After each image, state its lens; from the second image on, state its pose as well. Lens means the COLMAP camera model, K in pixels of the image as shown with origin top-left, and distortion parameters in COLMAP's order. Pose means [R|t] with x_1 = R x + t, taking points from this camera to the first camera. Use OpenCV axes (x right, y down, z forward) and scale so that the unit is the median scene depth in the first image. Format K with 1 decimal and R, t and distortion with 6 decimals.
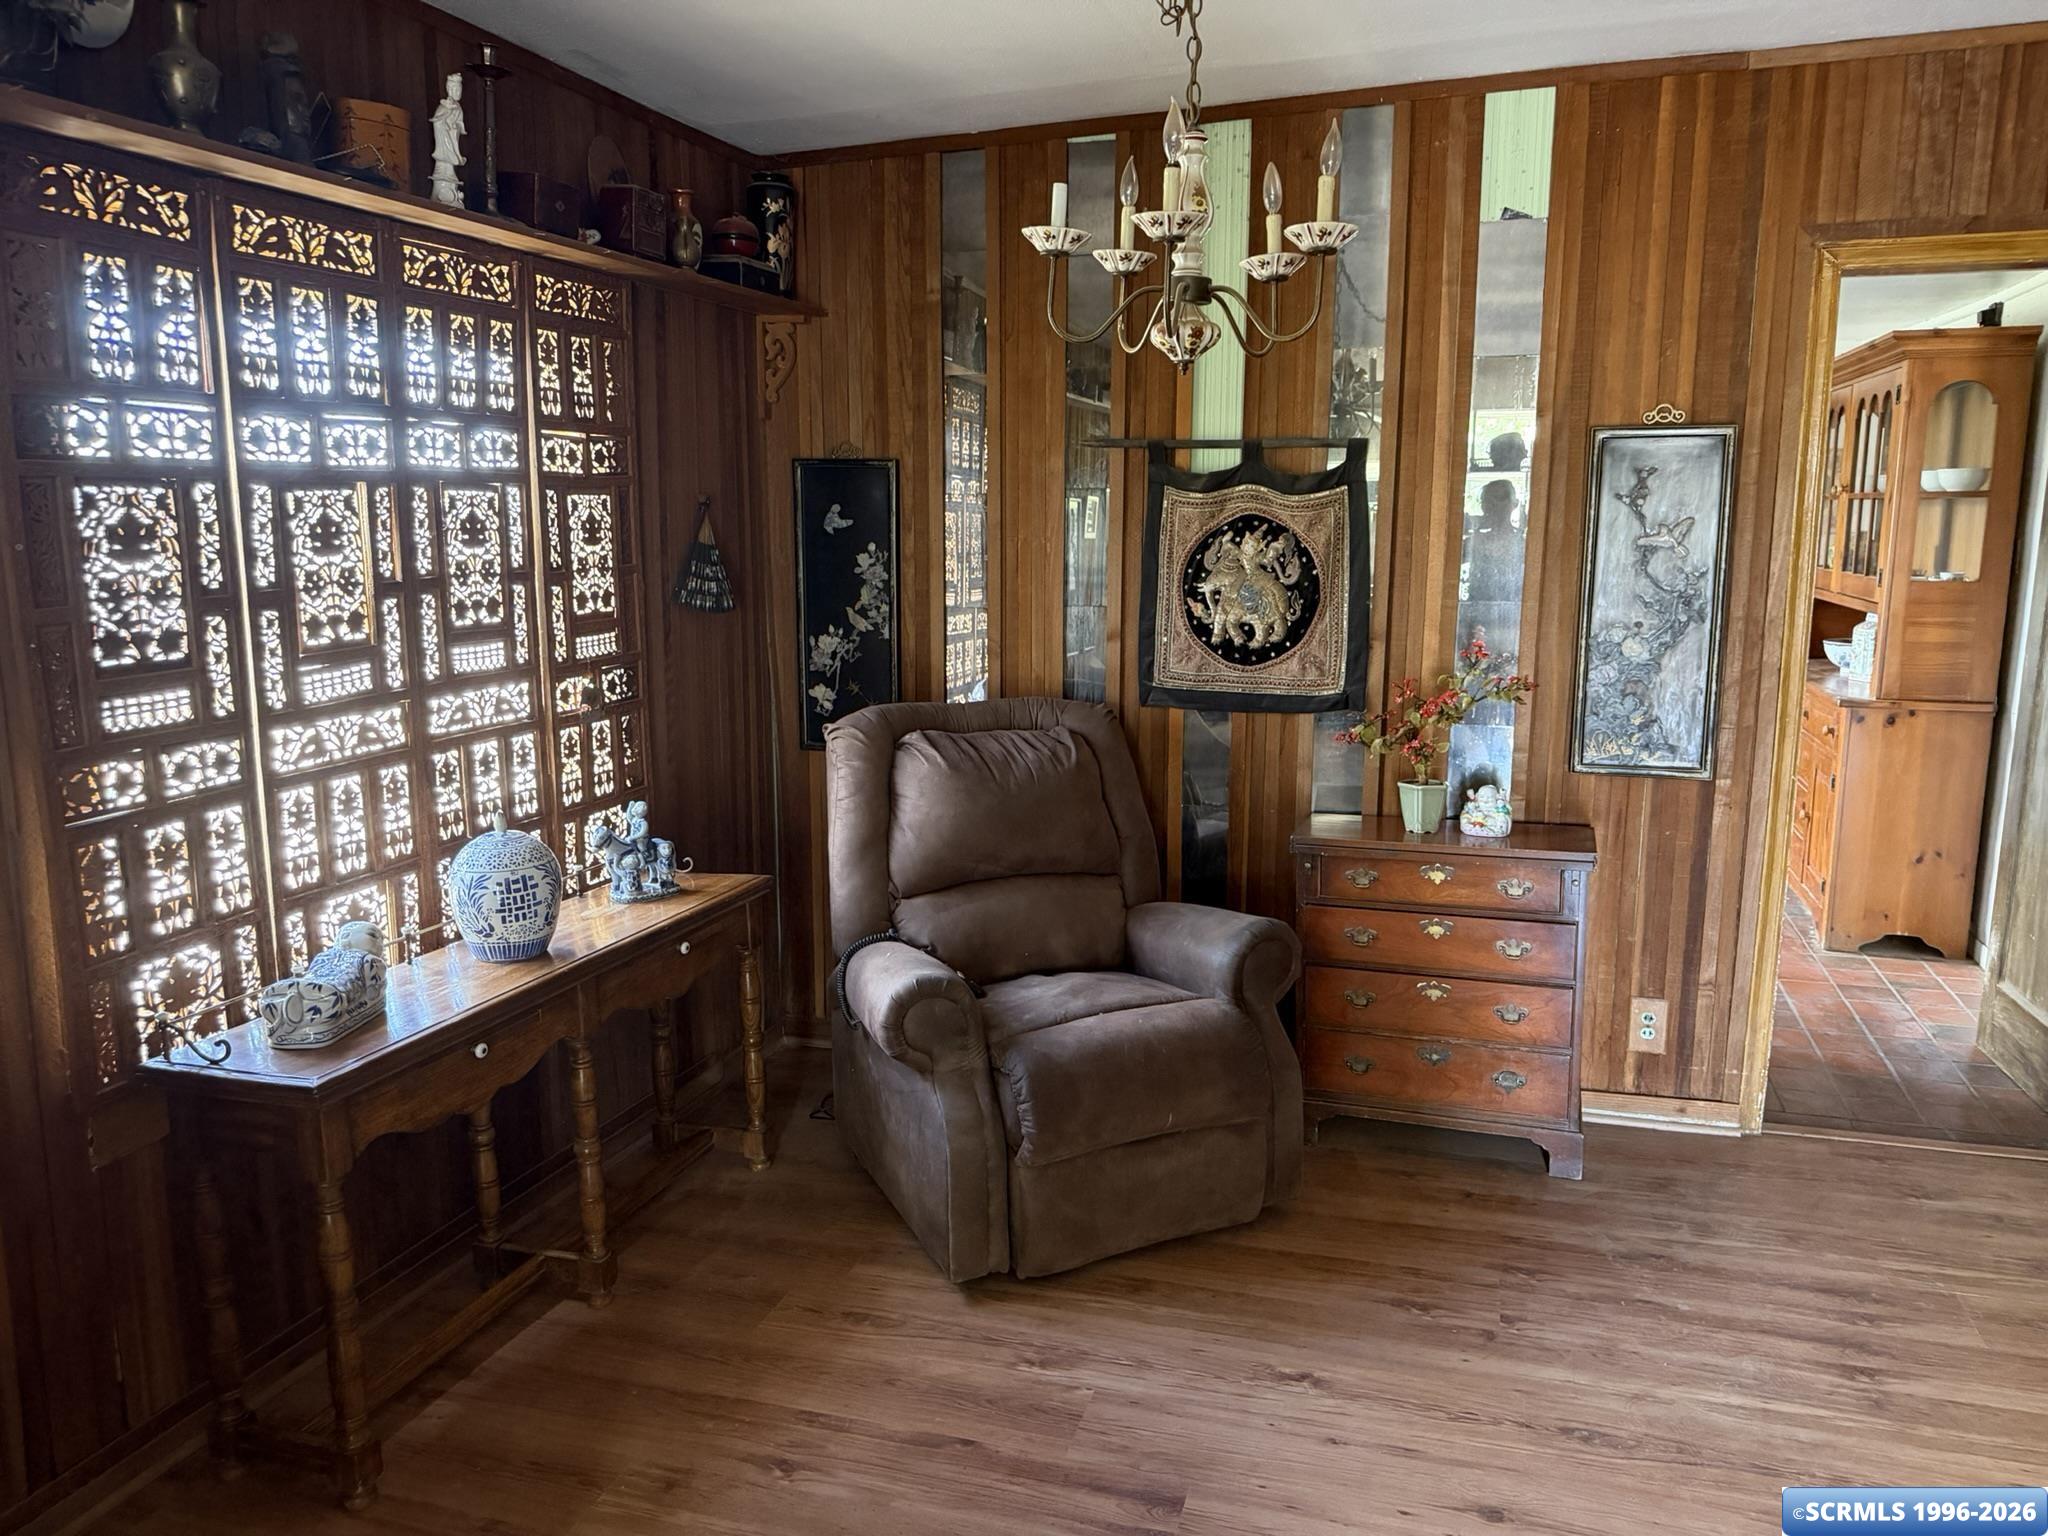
lens RADIAL K [[1455.2, 0, 1013.6], [0, 1455.2, 782.0], [0, 0, 1]] dist [0.068050, -0.077073]
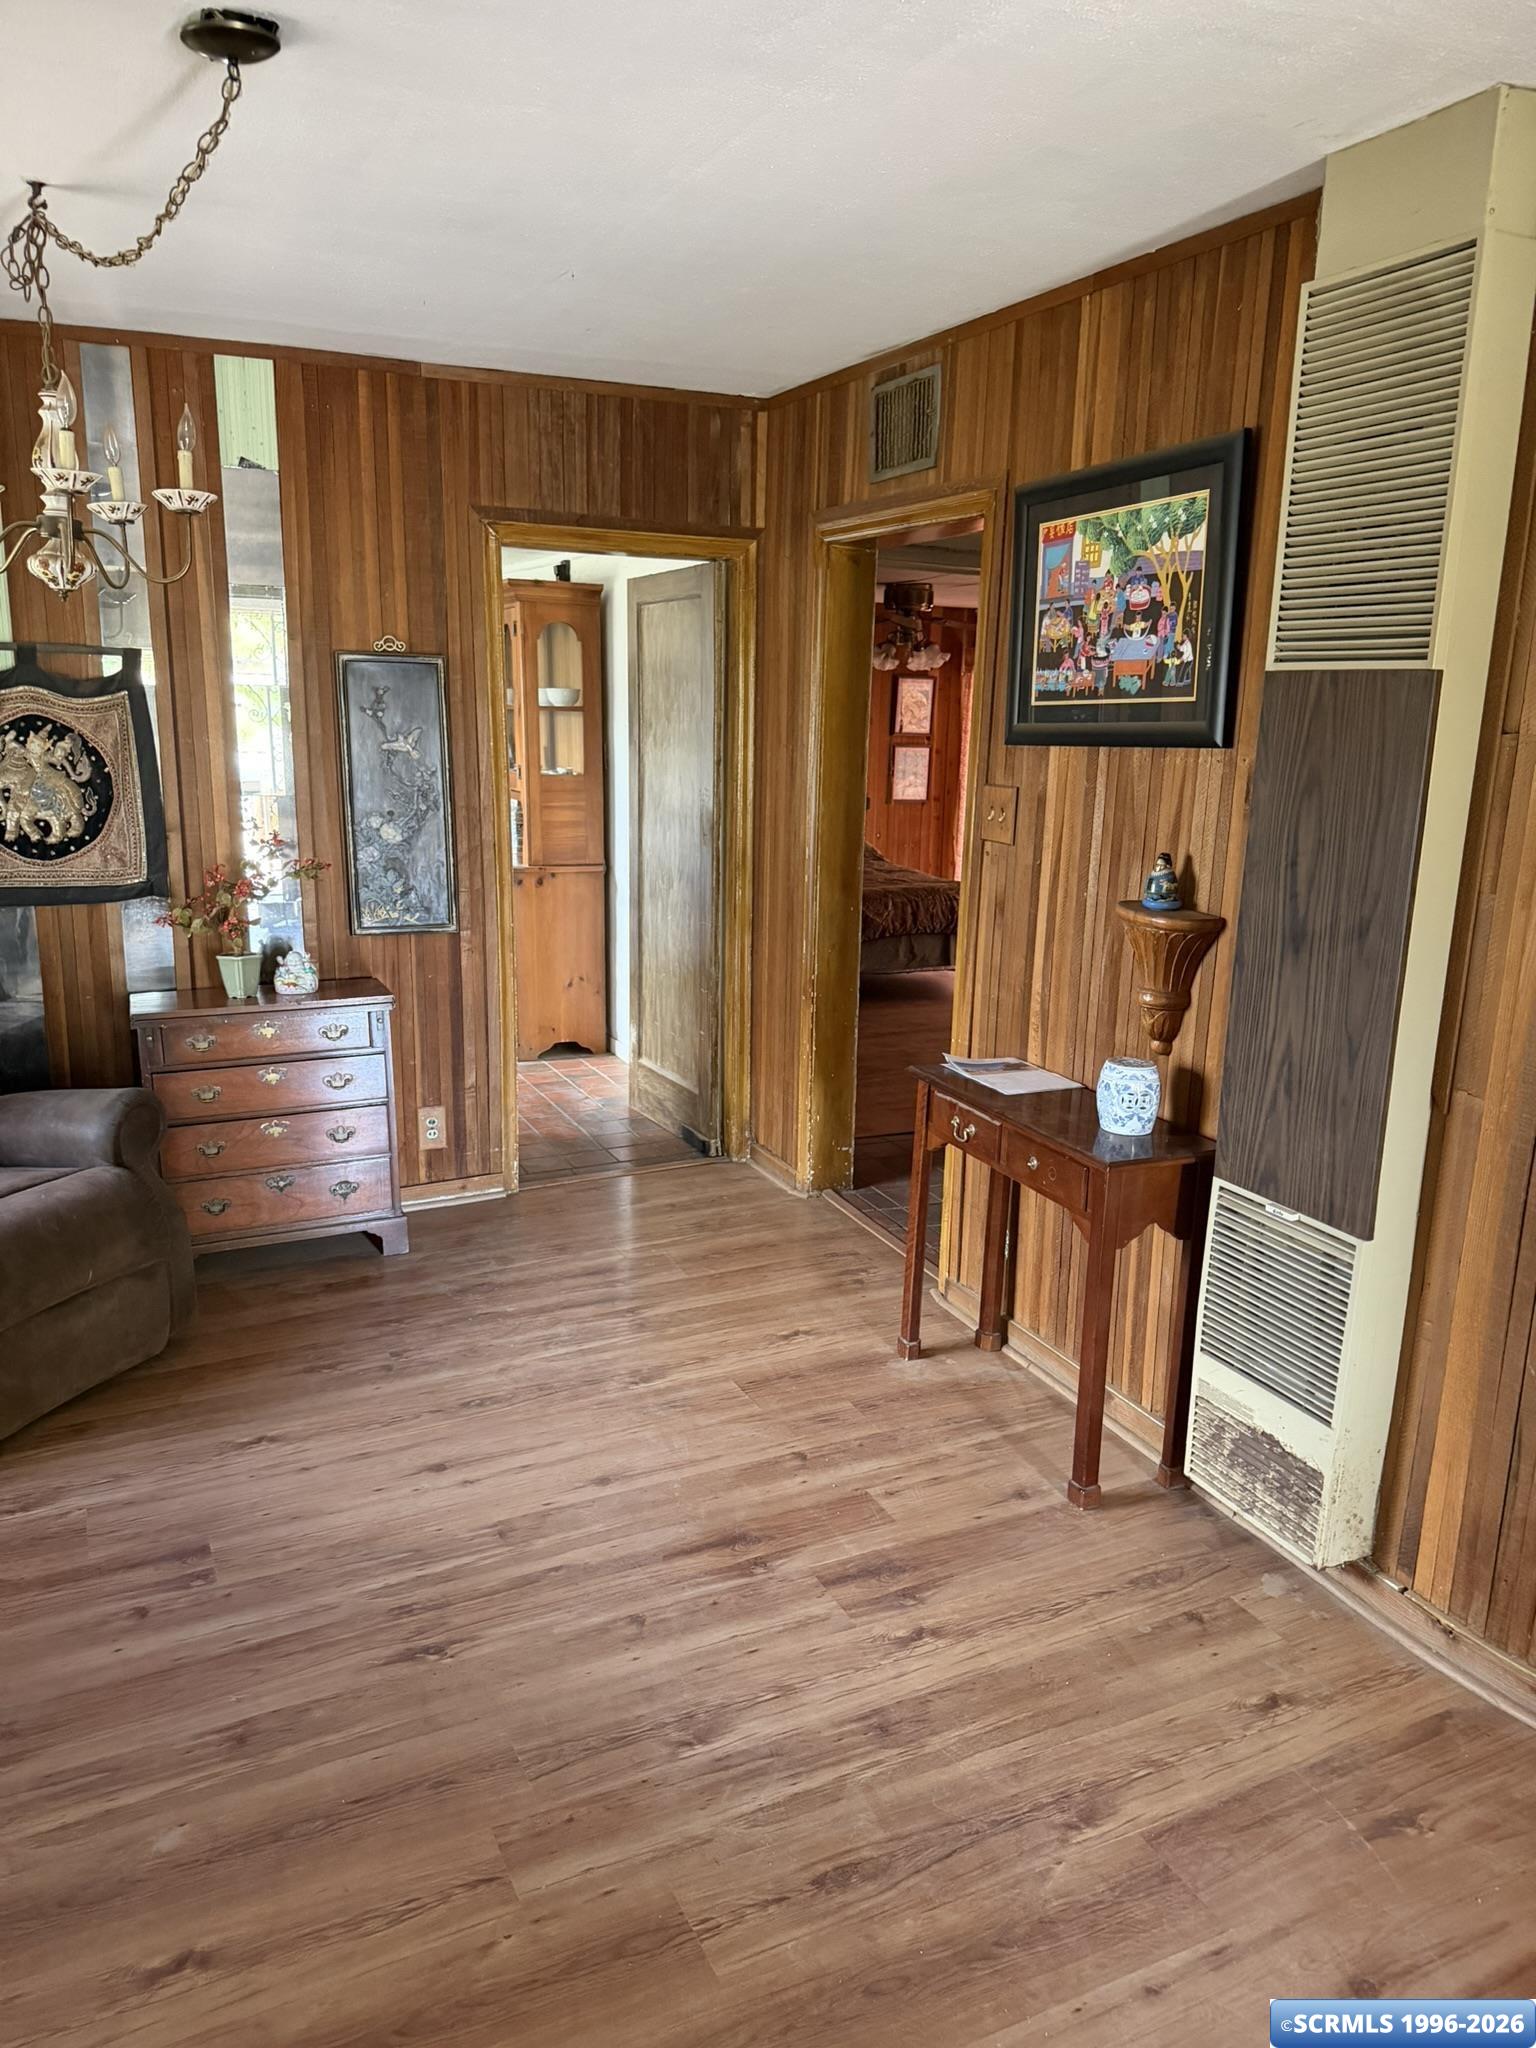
lens RADIAL K [[1455.2, 0, 774.7], [0, 1455.2, 1037.0], [0, 0, 1]] dist [0.068050, -0.077073]
pose [[0.731164, -0.131908, 0.669328, -0.198339], [0.100909, 0.991248, 0.085119, 0.009207], [-0.674698, 0.005306, 0.738075, -0.142835]]
